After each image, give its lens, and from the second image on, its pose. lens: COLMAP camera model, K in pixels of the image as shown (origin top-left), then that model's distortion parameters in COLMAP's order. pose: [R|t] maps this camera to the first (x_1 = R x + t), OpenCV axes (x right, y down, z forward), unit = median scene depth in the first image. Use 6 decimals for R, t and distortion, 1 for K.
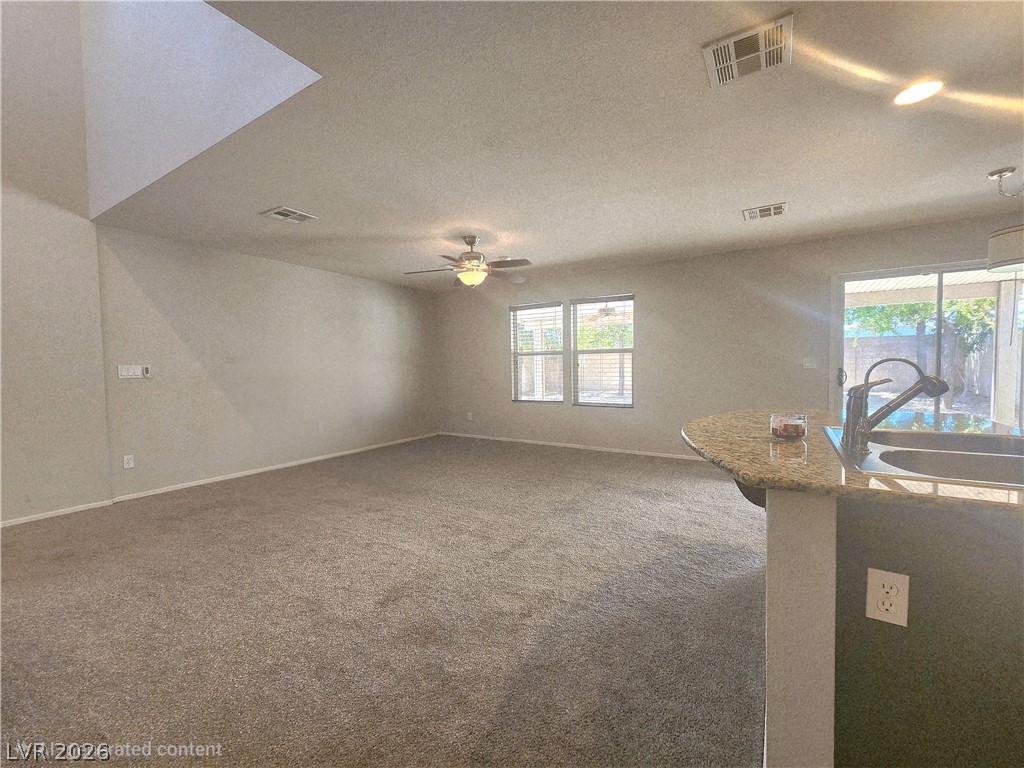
lens RADIAL K [[425.1, 0, 512.0], [0, 425.1, 384.0], [0, 0, 1]] dist [-0.002753, -0.000271]
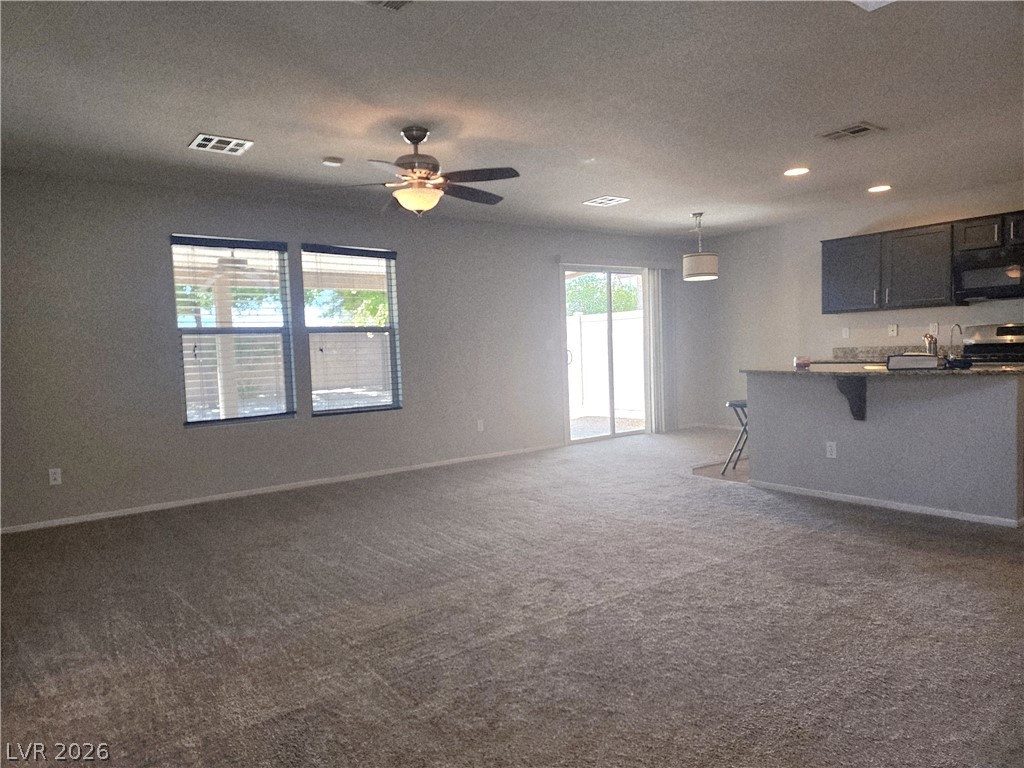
lens RADIAL K [[679.4, 0, 512.0], [0, 679.4, 384.0], [0, 0, 1]] dist [0.086268, -0.057497]
pose [[0.357501, -0.053679, 0.932369, -0.928575], [0.070725, 0.997036, 0.030284, -0.008508], [-0.931231, 0.055116, 0.360238, 0.509477]]
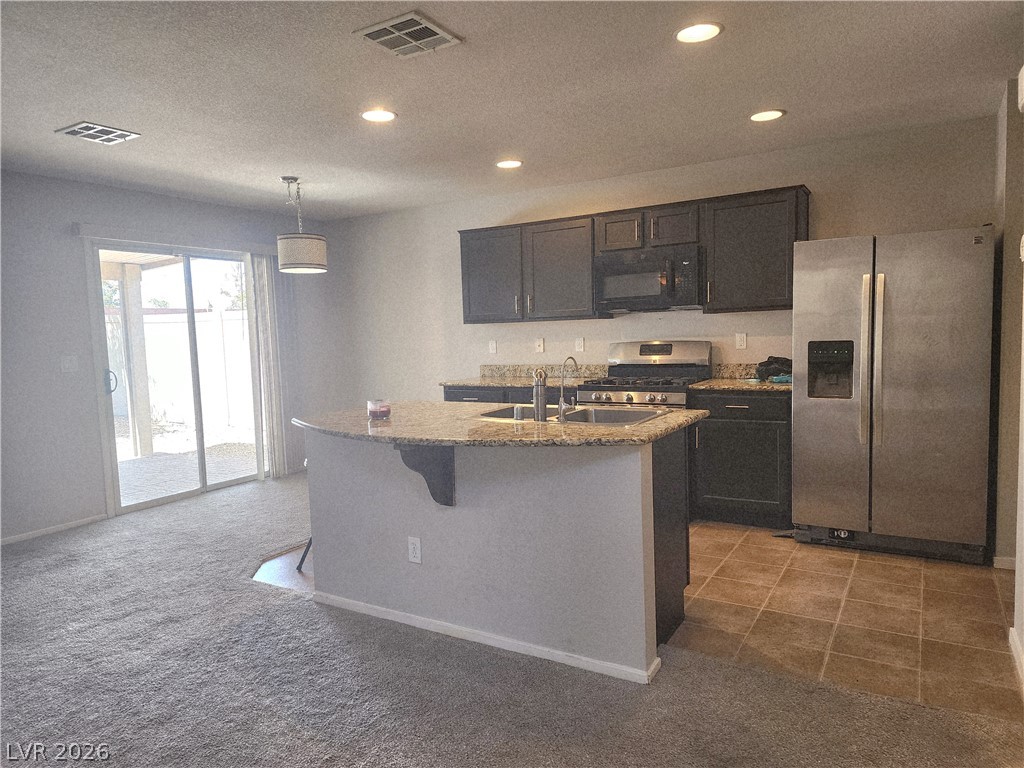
lens RADIAL K [[679.4, 0, 512.0], [0, 679.4, 384.0], [0, 0, 1]] dist [0.086268, -0.057497]
pose [[-0.018880, -0.068242, 0.997490, -0.415411], [0.075000, 0.994760, 0.069475, -0.041170], [-0.997005, 0.076124, -0.013663, 0.339037]]
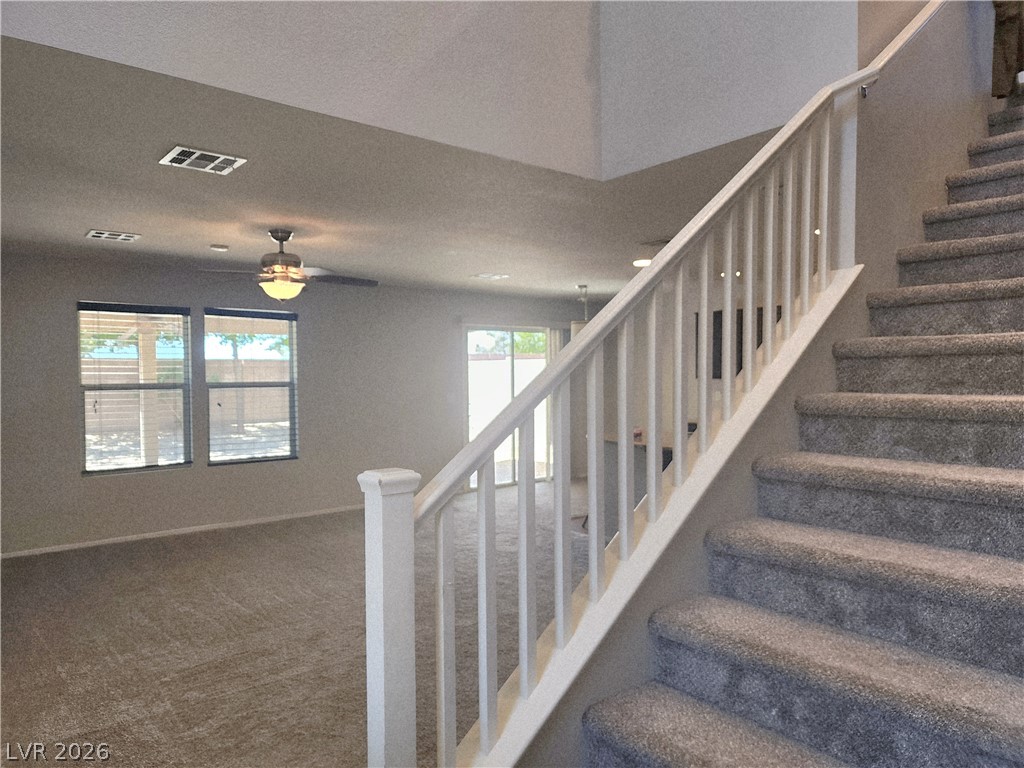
lens RADIAL K [[693.8, 0, 512.0], [0, 693.8, 384.0], [0, 0, 1]] dist [0.050804, -0.048867]
pose [[0.323879, -0.006662, 0.946075, -1.012448], [0.044510, 0.998975, -0.008203, -0.065258], [-0.945051, 0.044767, 0.323843, 0.264340]]
